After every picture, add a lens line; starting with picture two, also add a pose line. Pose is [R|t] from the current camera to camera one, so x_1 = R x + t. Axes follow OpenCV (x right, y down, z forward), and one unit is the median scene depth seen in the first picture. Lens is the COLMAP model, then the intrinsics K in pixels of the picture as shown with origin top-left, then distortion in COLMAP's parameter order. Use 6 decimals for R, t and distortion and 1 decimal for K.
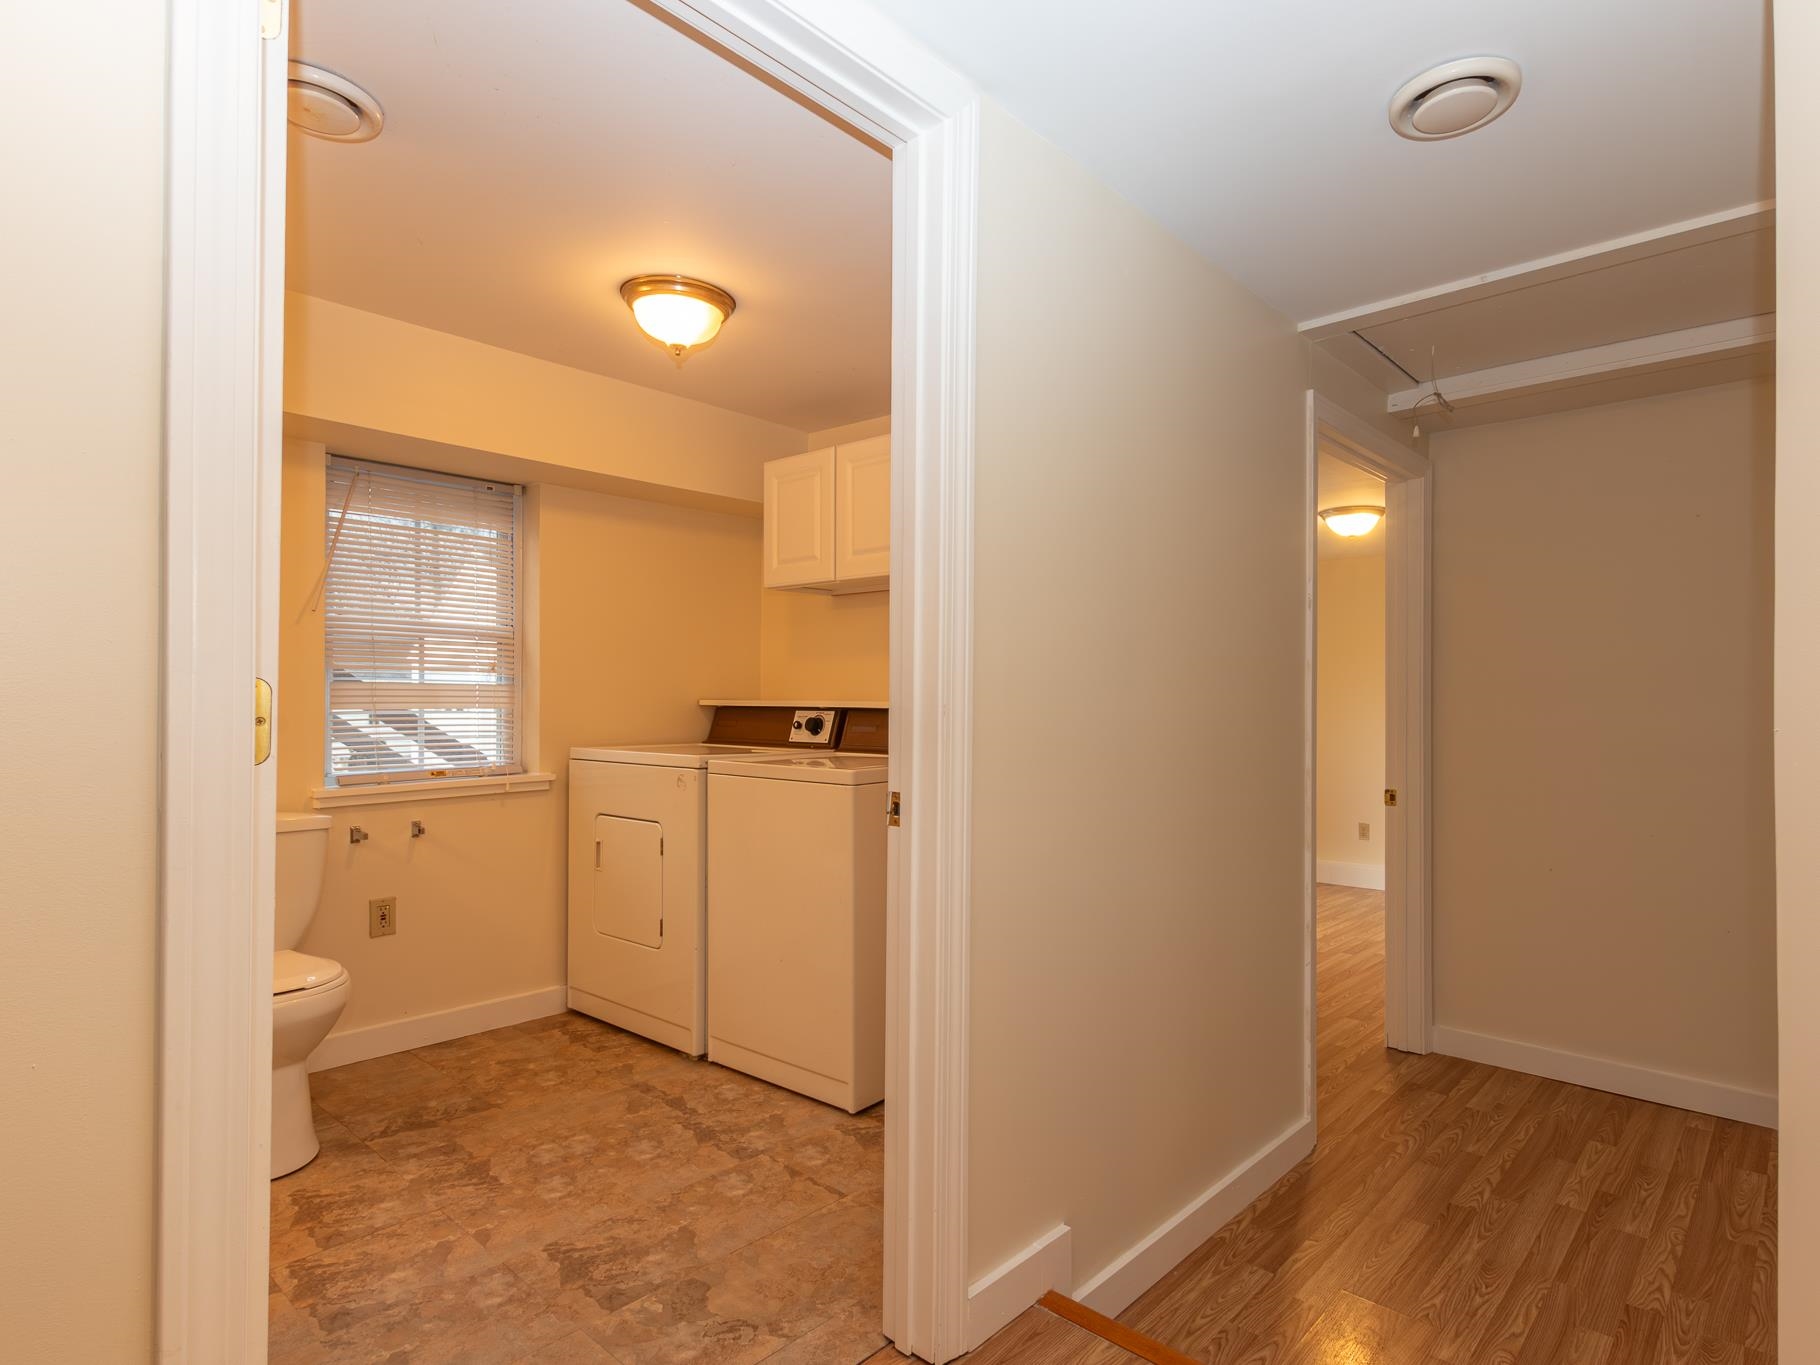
lens RADIAL K [[963.4, 0, 957.5], [0, 963.4, 697.7], [0, 0, 1]] dist [0.002961, 0.000943]
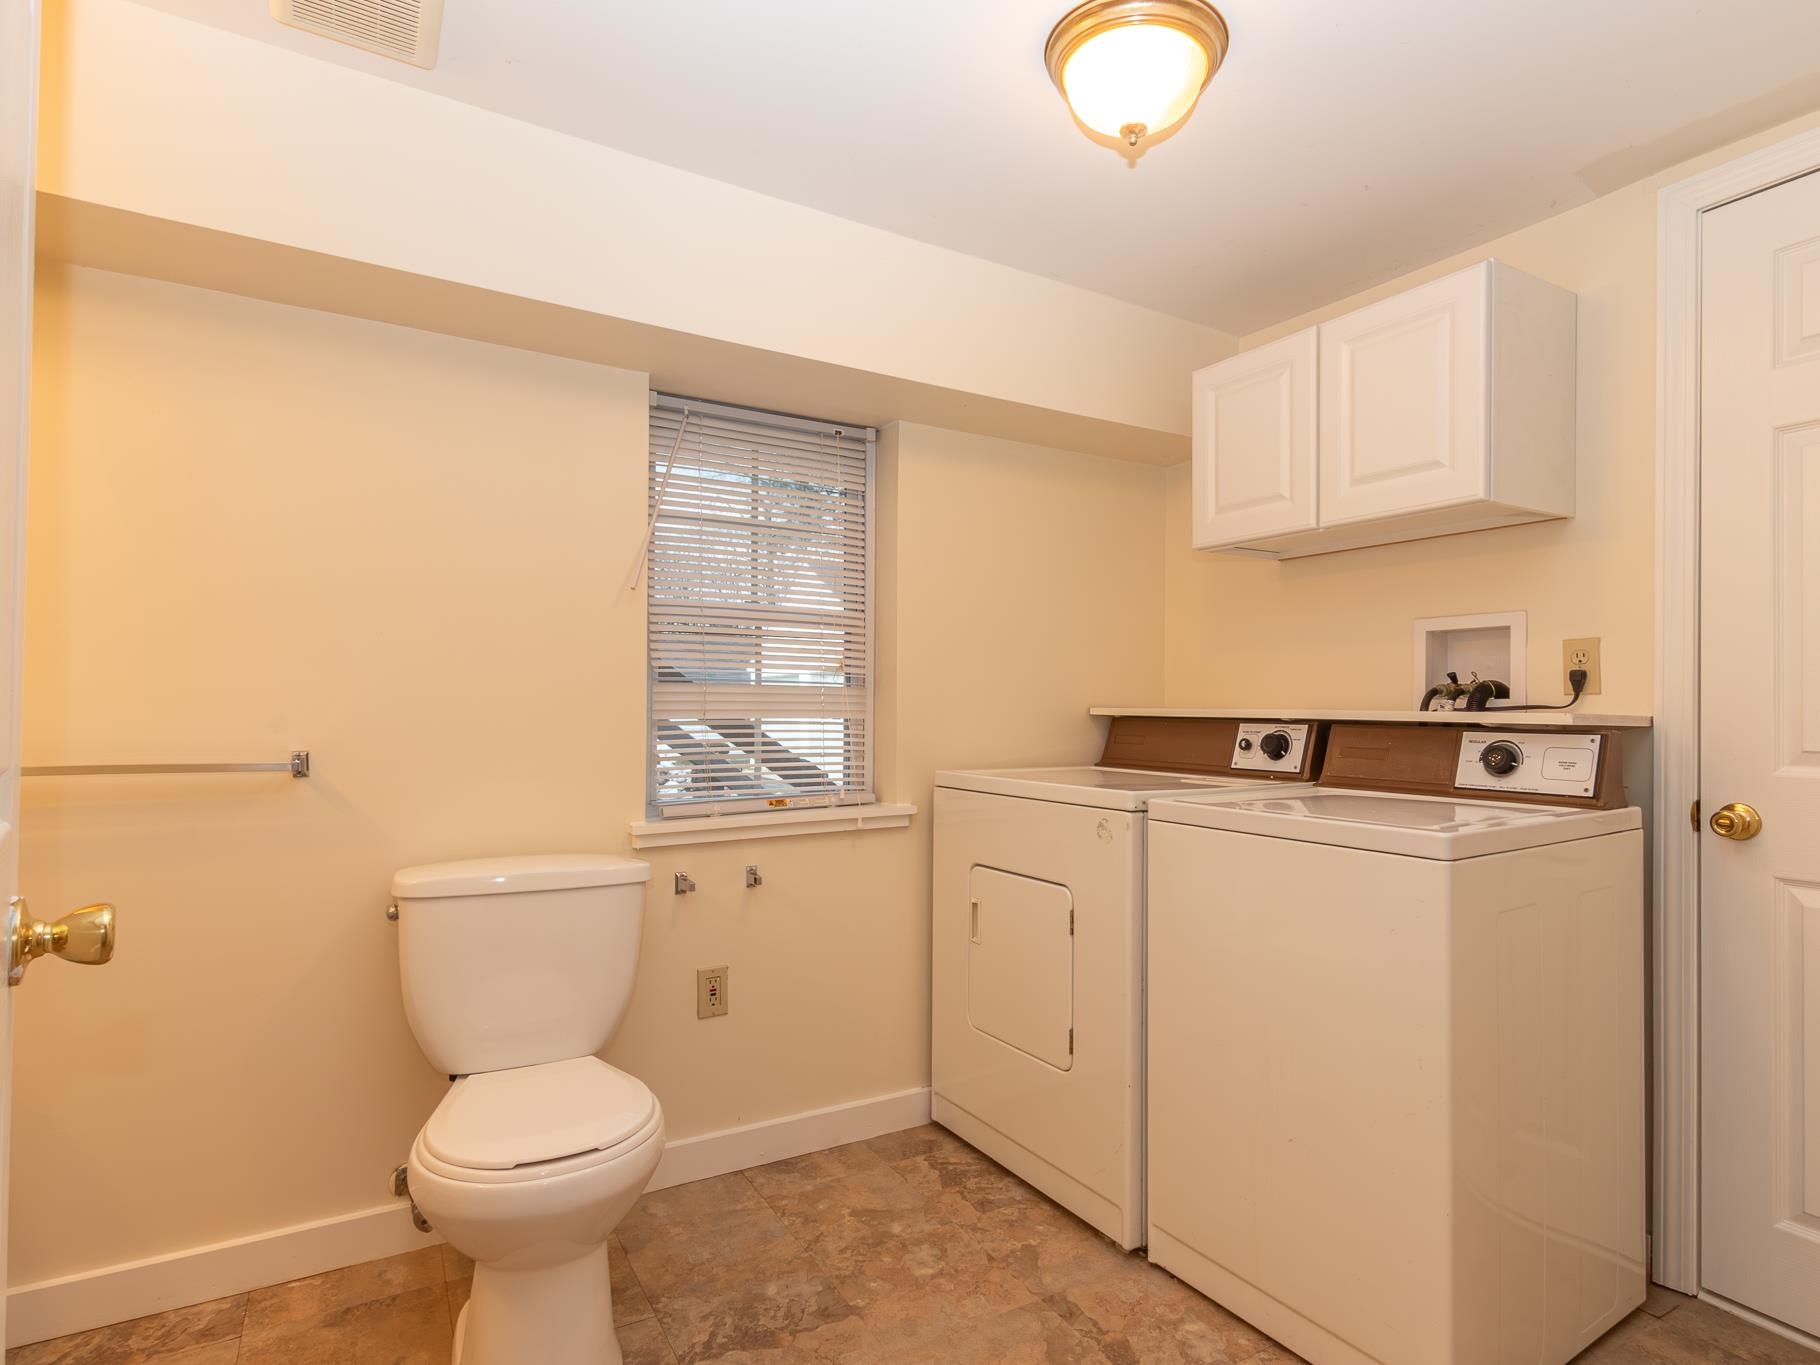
lens RADIAL K [[963.4, 0, 957.5], [0, 963.4, 697.7], [0, 0, 1]] dist [0.002961, 0.000943]
pose [[0.954268, -0.002124, -0.298946, -0.179541], [-0.000492, 0.999962, -0.008676, 0.001185], [0.298953, 0.008426, 0.954230, 0.323170]]
